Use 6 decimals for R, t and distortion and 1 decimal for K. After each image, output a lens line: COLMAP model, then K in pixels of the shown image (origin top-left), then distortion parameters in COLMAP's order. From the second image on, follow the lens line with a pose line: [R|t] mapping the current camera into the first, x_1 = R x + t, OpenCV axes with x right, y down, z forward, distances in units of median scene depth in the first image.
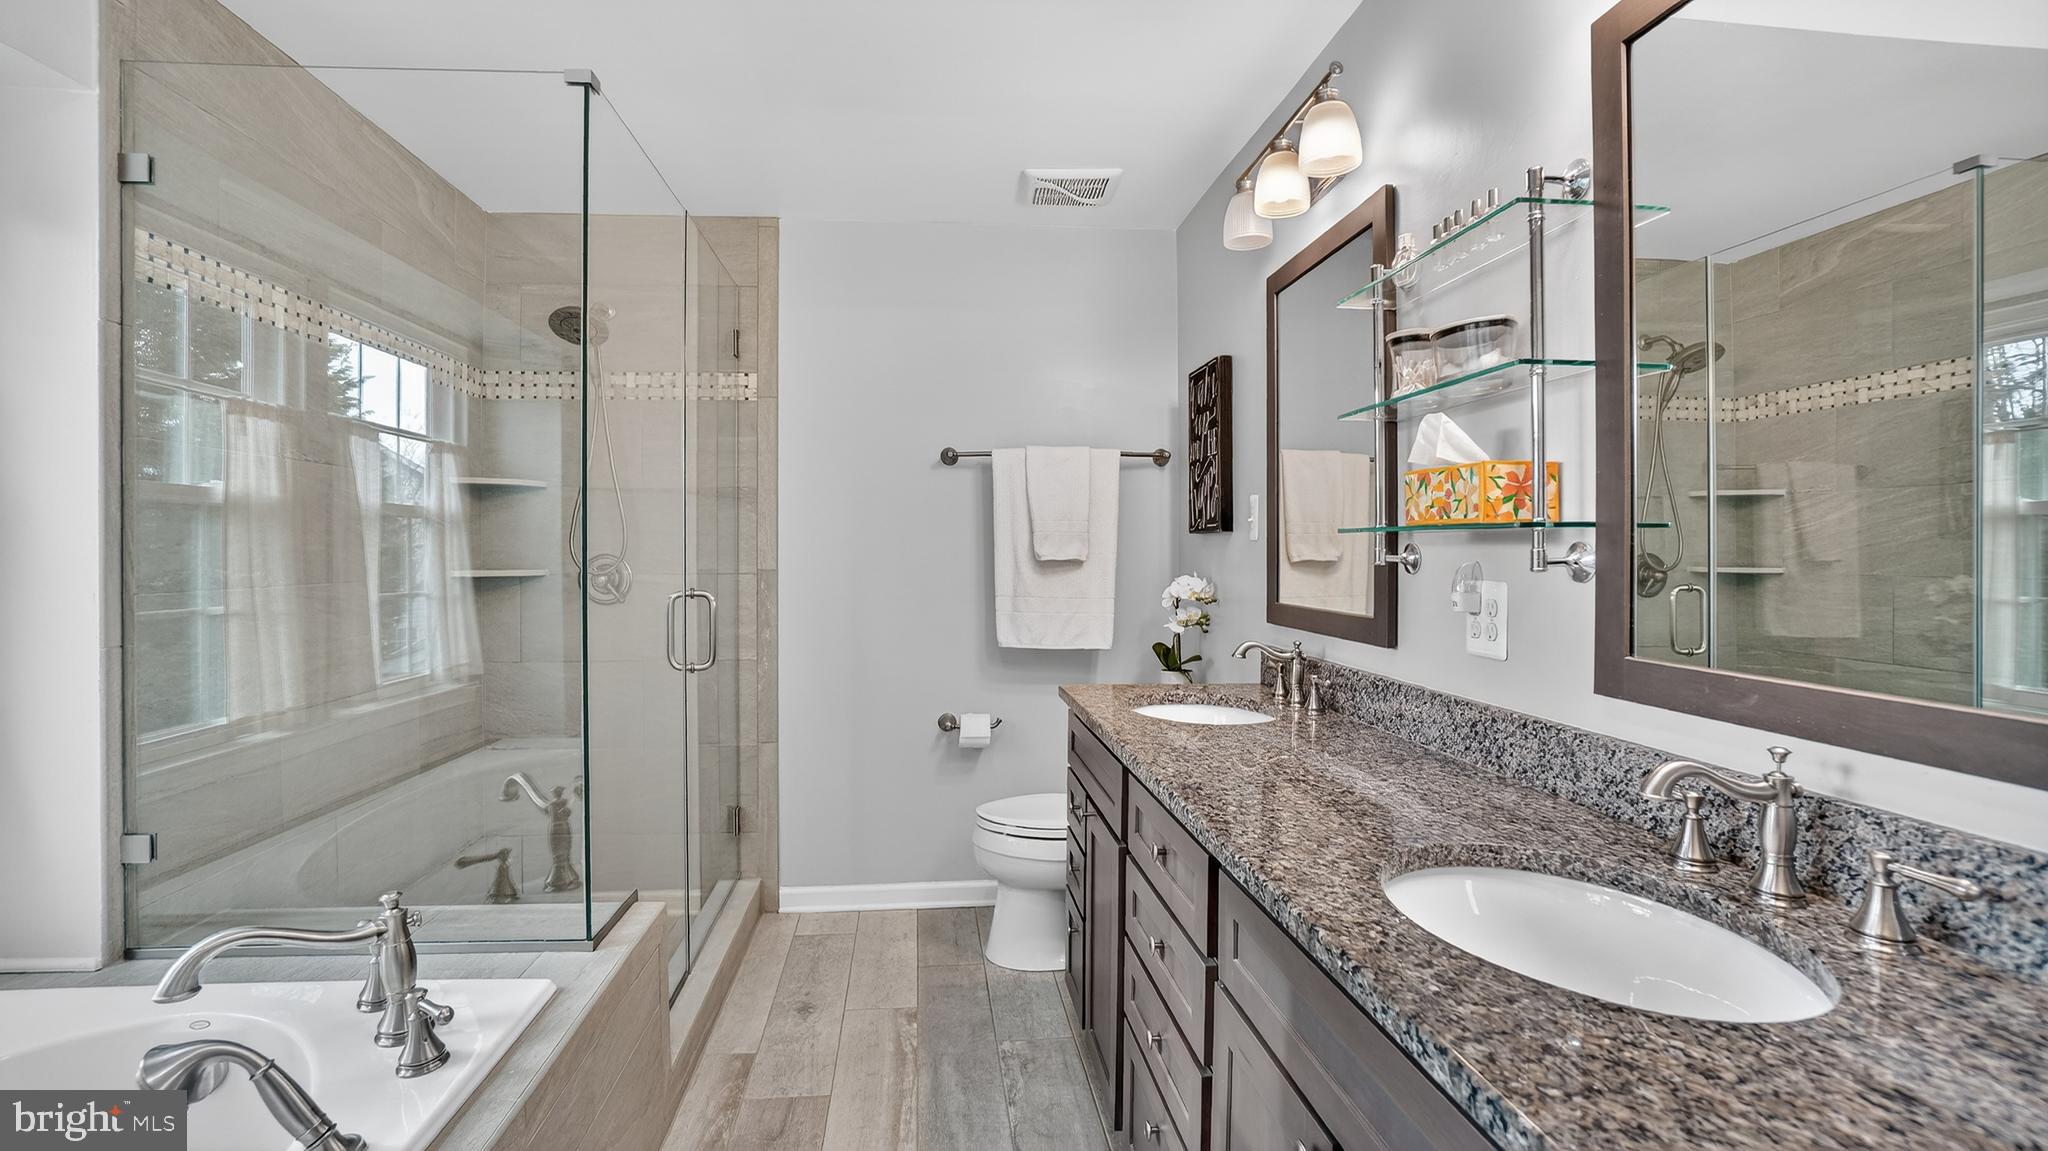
lens RADIAL K [[922.9, 0, 1008.8], [0, 922.9, 558.1], [0, 0, 1]] dist [-0.047337, 0.011116]
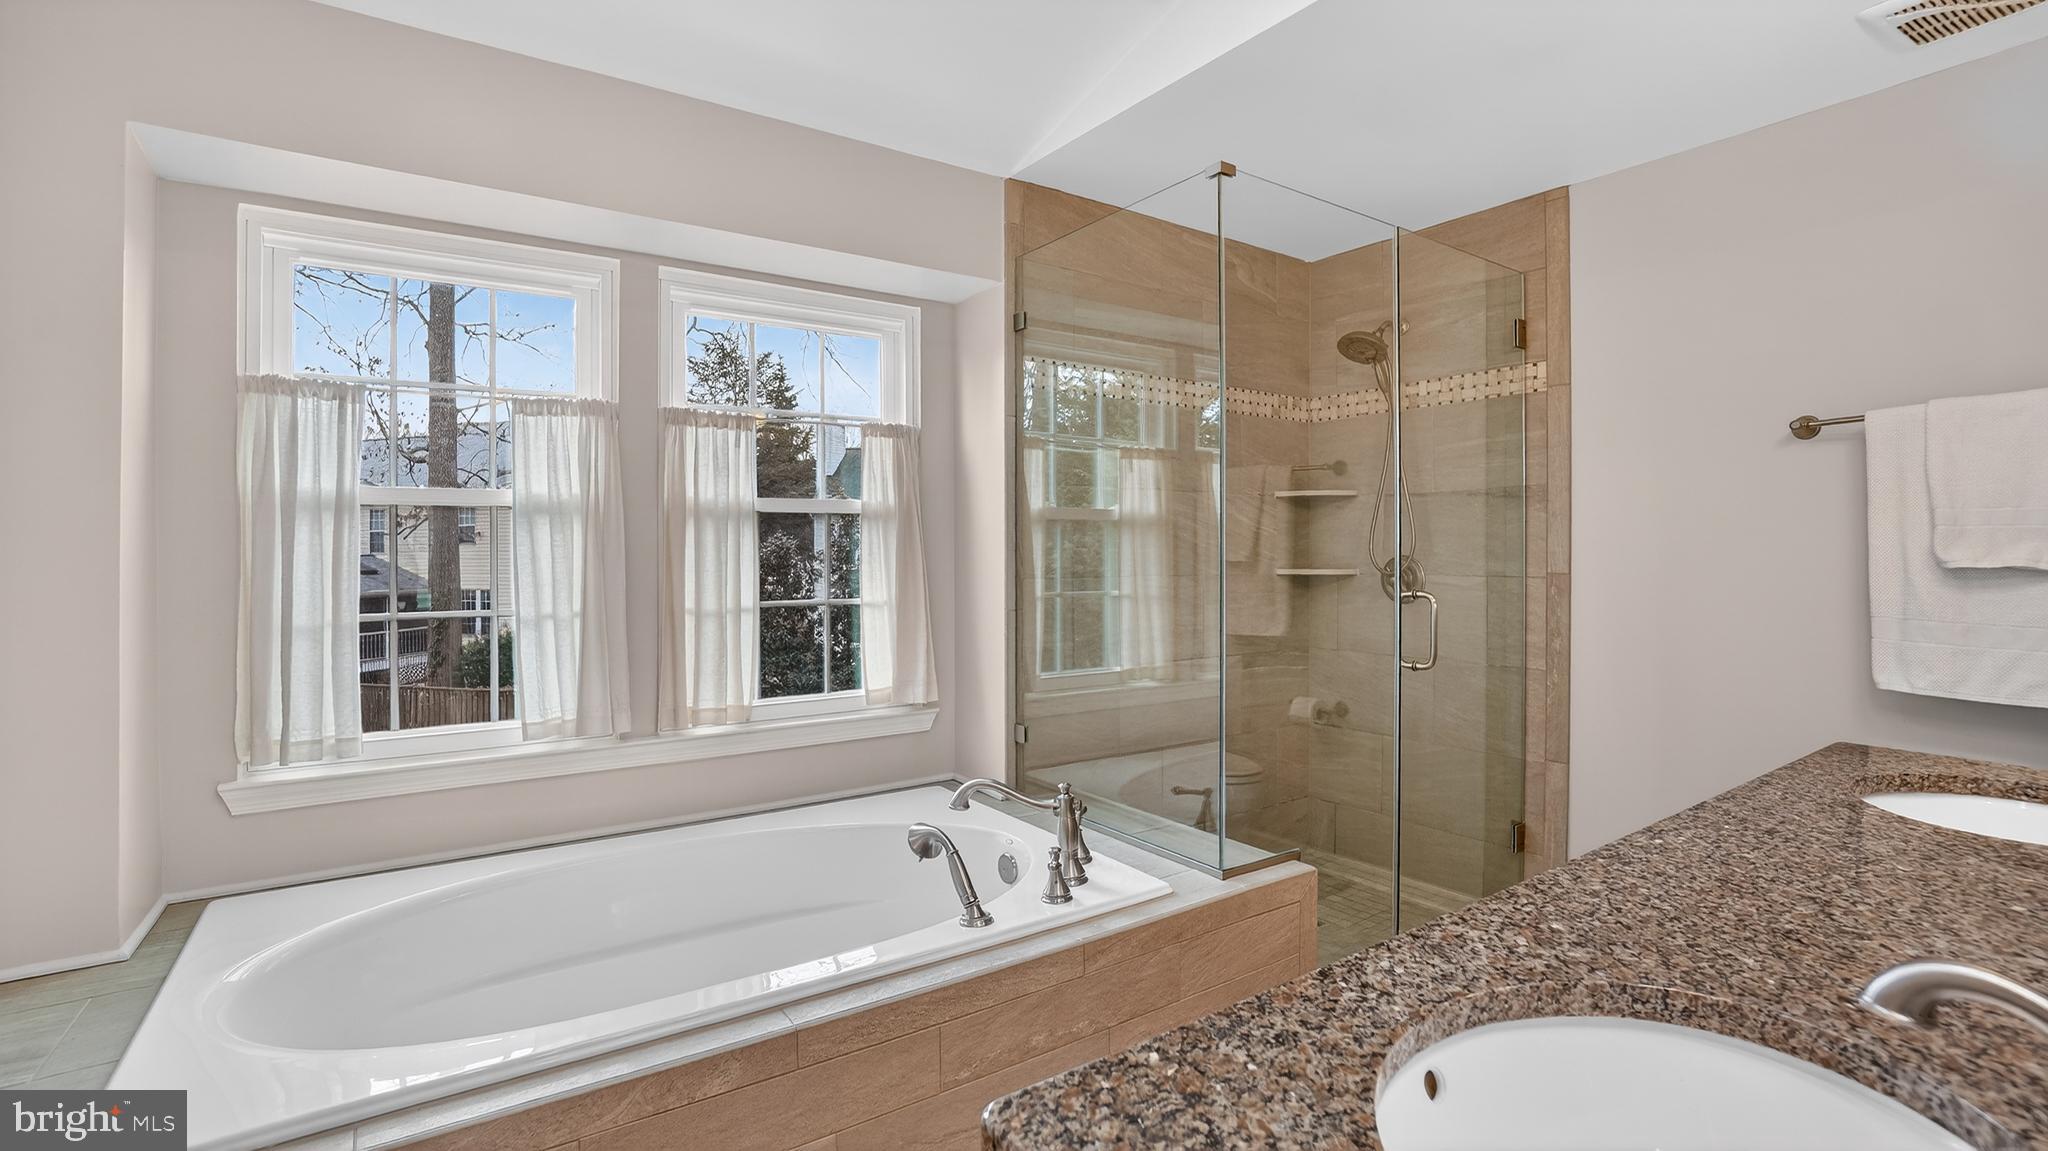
lens RADIAL K [[922.9, 0, 1007.9], [0, 922.9, 569.0], [0, 0, 1]] dist [-0.047337, 0.011116]
pose [[0.492312, 0.014556, -0.870297, 0.261241], [-0.007295, 0.999894, 0.012597, 0.000765], [0.870388, 0.000147, 0.492366, 0.078143]]
